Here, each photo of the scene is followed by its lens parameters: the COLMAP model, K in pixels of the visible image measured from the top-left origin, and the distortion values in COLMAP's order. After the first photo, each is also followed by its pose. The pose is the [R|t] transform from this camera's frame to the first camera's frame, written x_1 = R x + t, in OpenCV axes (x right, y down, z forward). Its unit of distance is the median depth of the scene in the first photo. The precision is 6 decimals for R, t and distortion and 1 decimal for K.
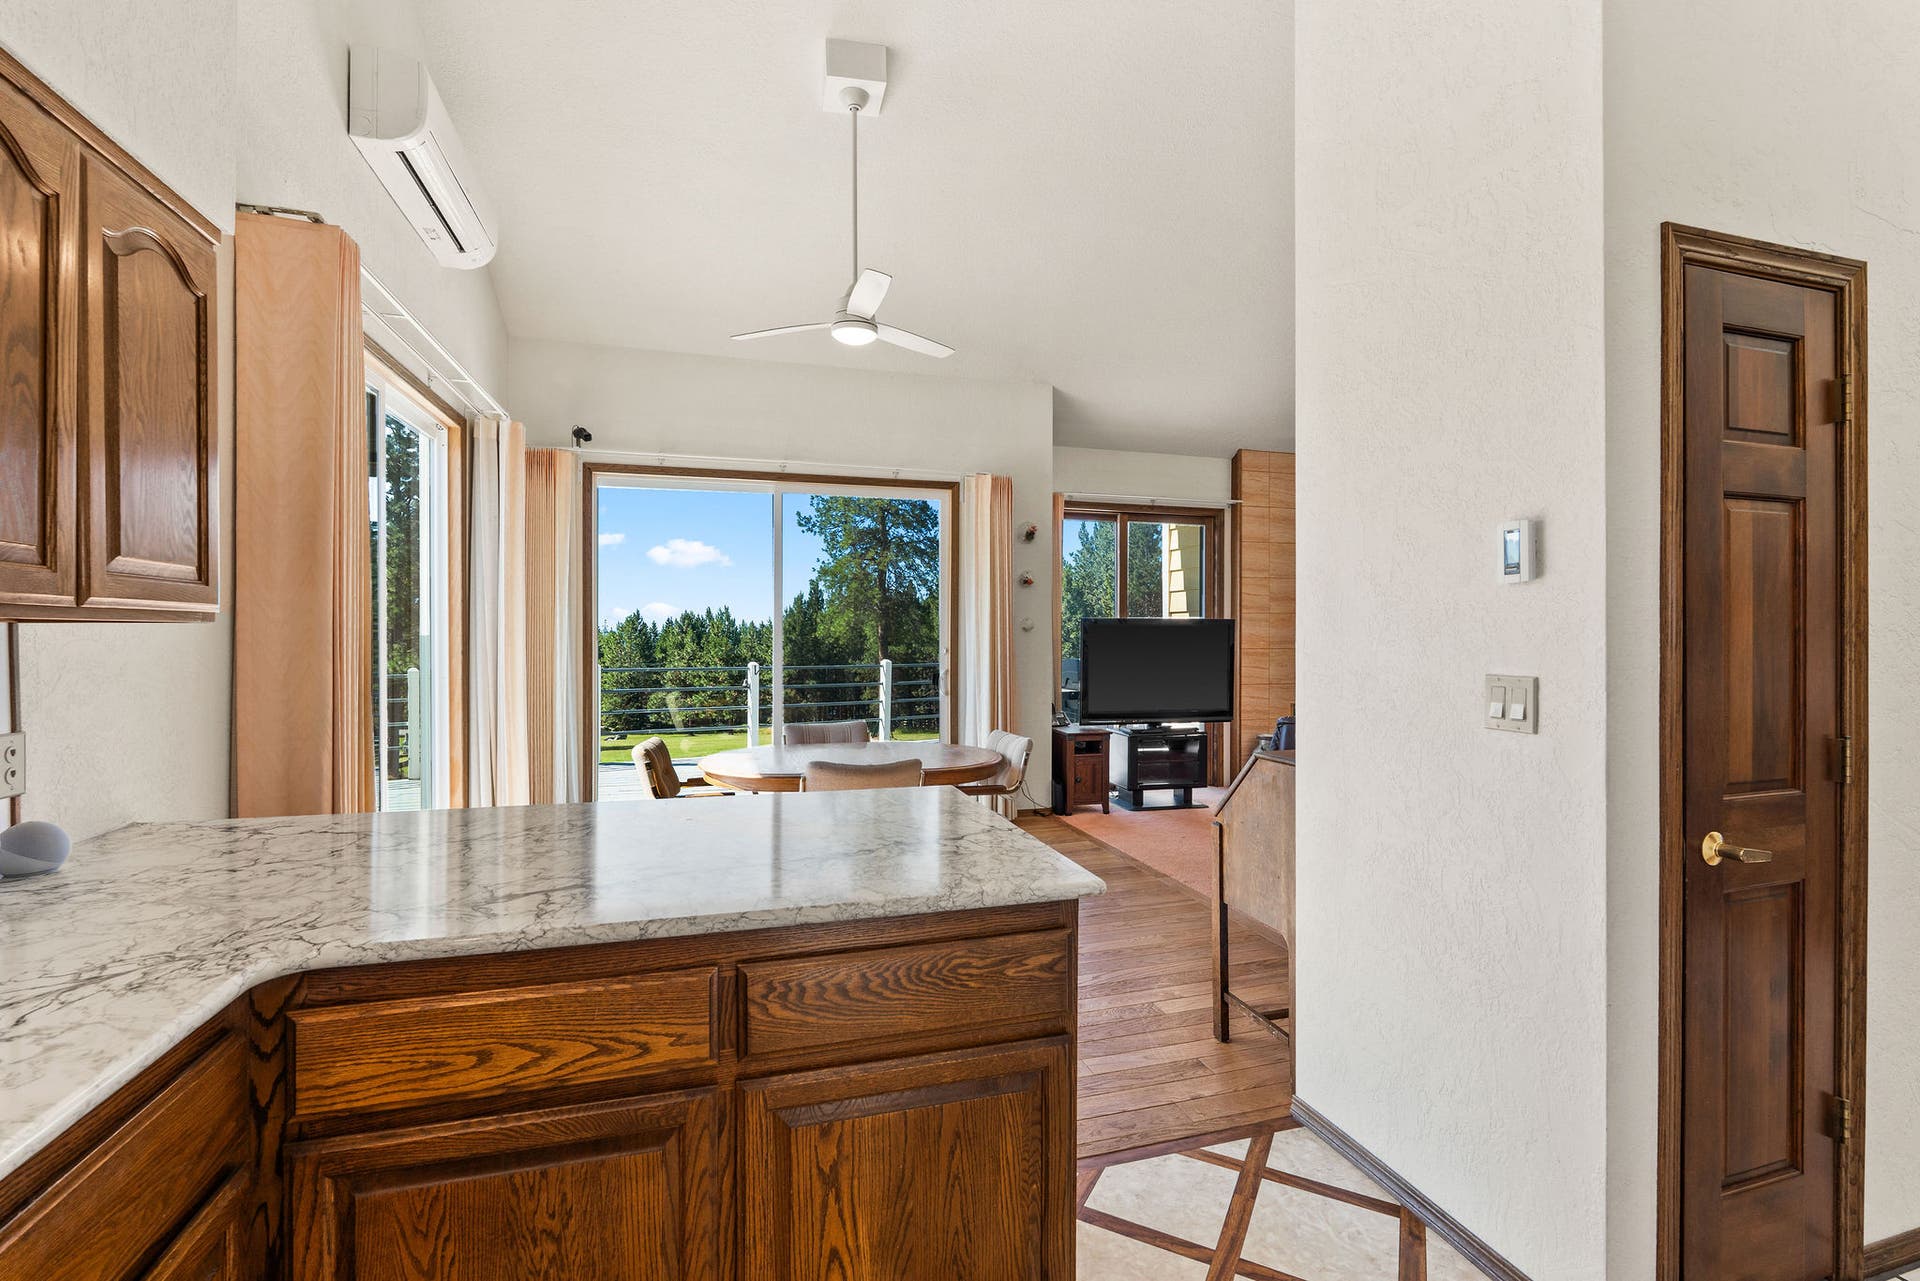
lens RADIAL K [[849.8, 0, 959.4], [0, 849.8, 637.4], [0, 0, 1]] dist [-0.004257, -0.000139]
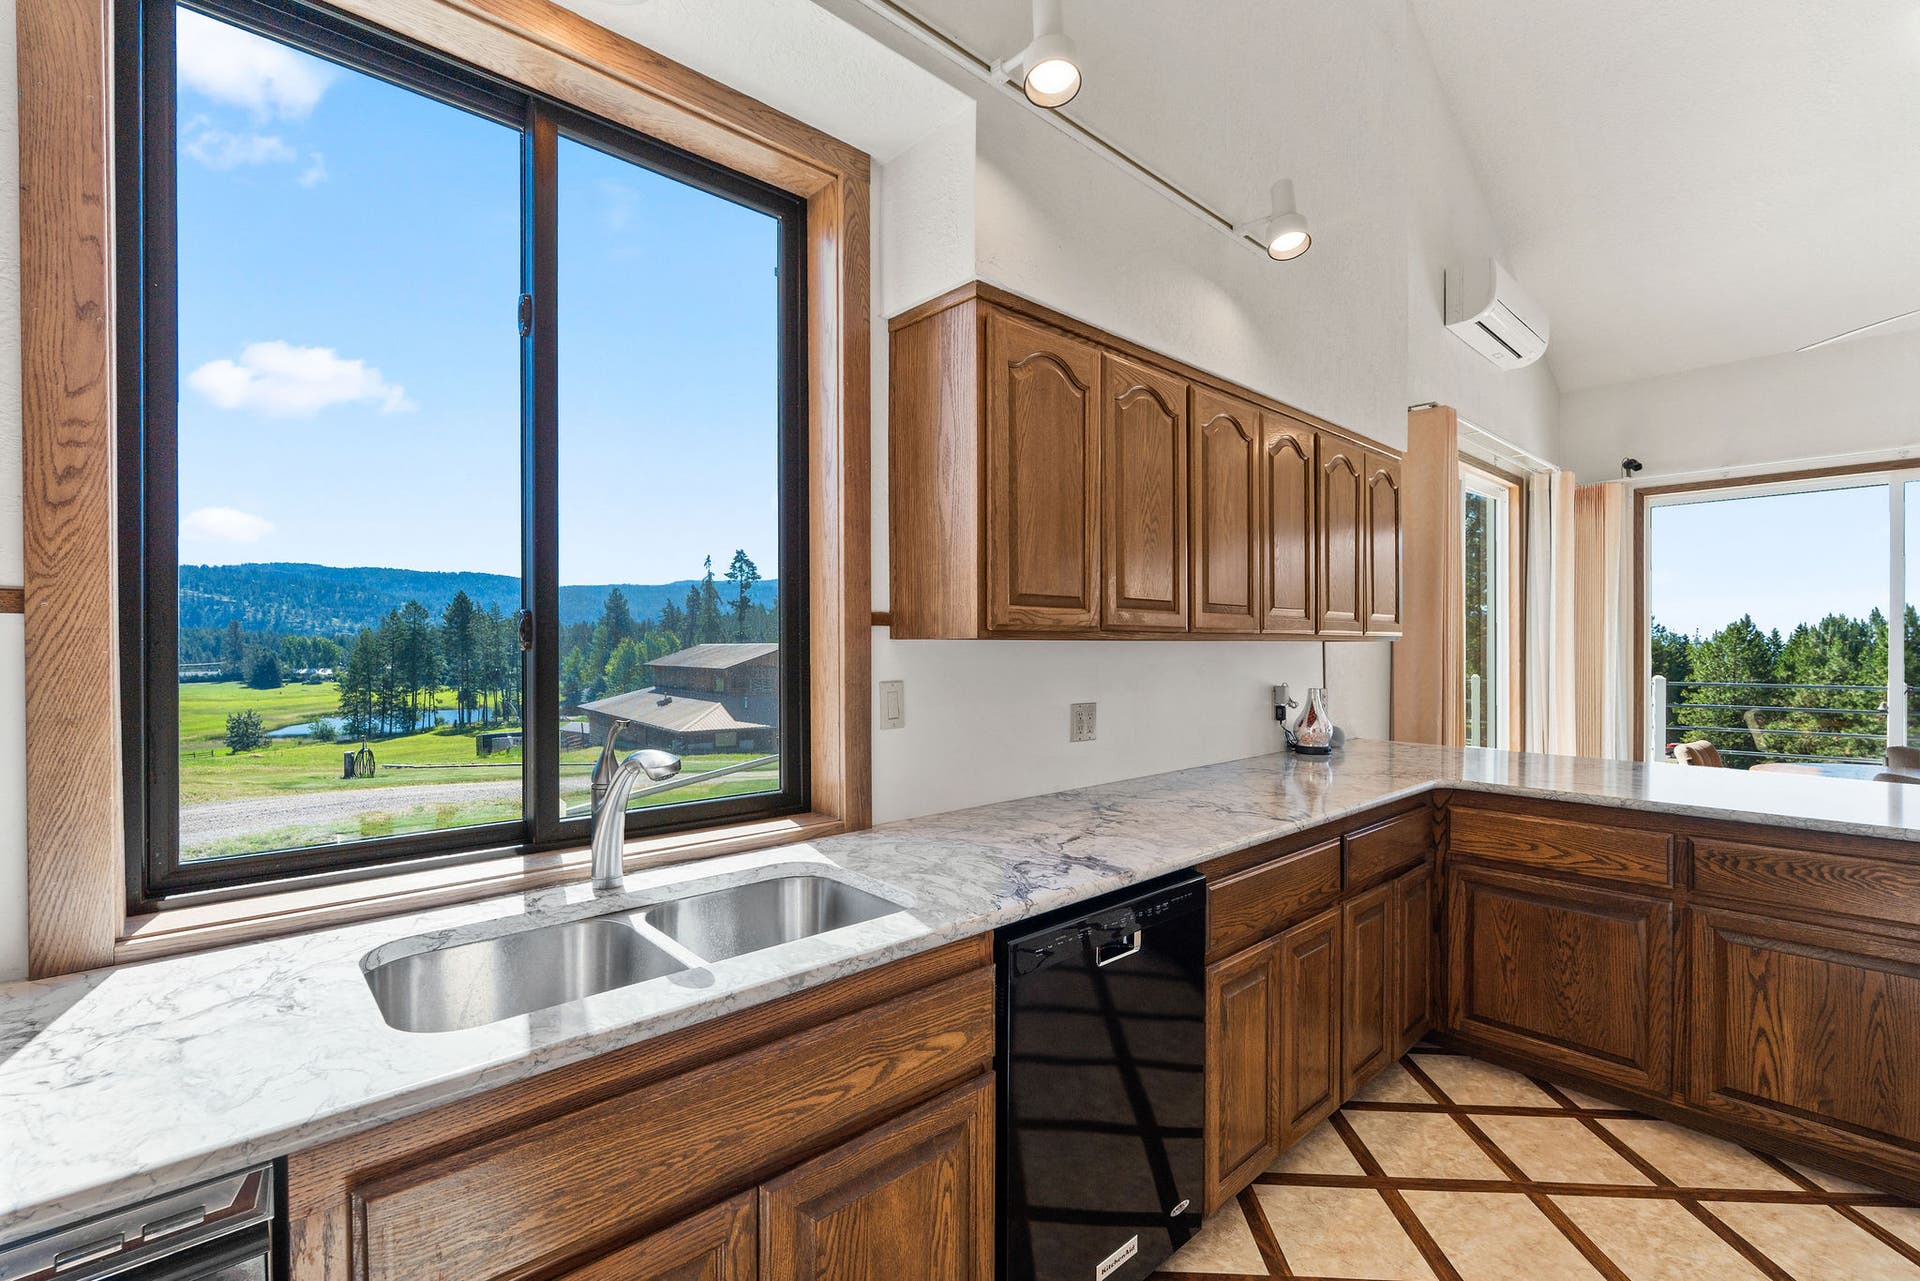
lens RADIAL K [[849.8, 0, 952.1], [0, 849.8, 648.7], [0, 0, 1]] dist [-0.004257, -0.000139]
pose [[0.438823, 0.002244, -0.898571, 0.592025], [-0.002806, 0.999995, 0.001126, 0.002502], [0.898569, 0.002028, 0.438828, -1.041813]]
